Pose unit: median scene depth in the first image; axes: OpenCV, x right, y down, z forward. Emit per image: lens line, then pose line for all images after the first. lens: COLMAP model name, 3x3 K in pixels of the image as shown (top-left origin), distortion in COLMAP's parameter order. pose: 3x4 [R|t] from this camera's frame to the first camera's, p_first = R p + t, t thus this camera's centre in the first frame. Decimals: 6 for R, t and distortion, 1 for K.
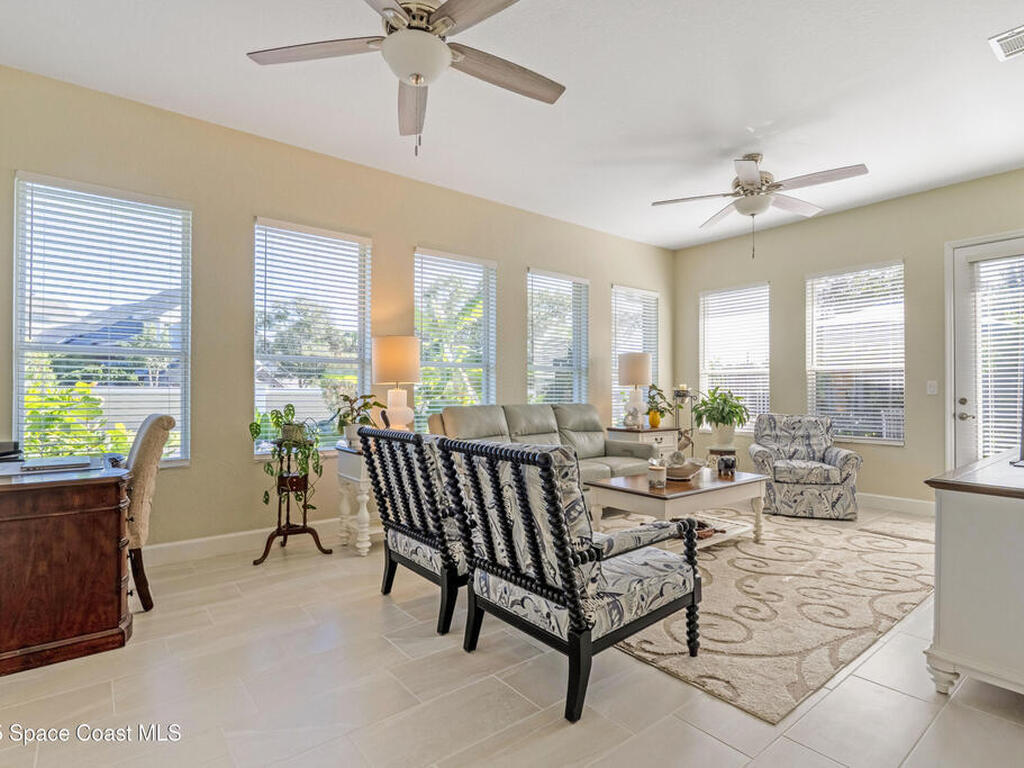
lens RADIAL K [[530.8, 0, 512.7], [0, 530.8, 387.1], [0, 0, 1]] dist [0.006520, 0.000207]
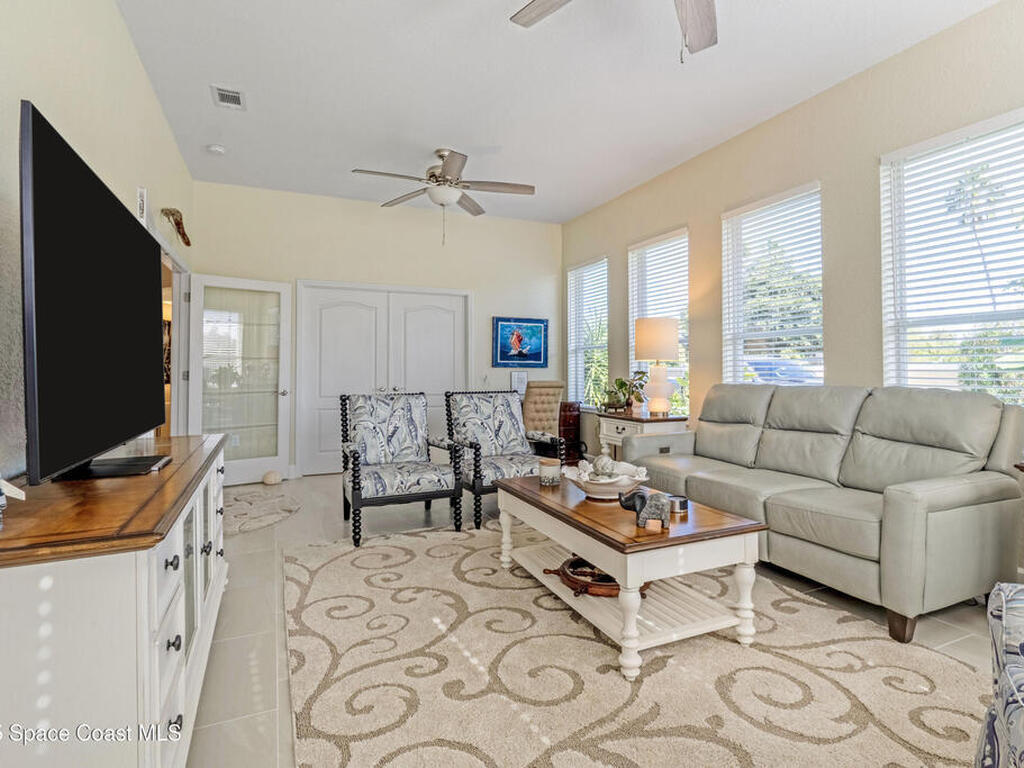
lens RADIAL K [[530.8, 0, 512.2], [0, 530.8, 380.5], [0, 0, 1]] dist [0.006520, 0.000207]
pose [[-0.246059, 0.007048, -0.969229, 1.181028], [0.005109, 0.999969, 0.005975, 0.032237], [0.969241, -0.003481, -0.246087, 1.275213]]
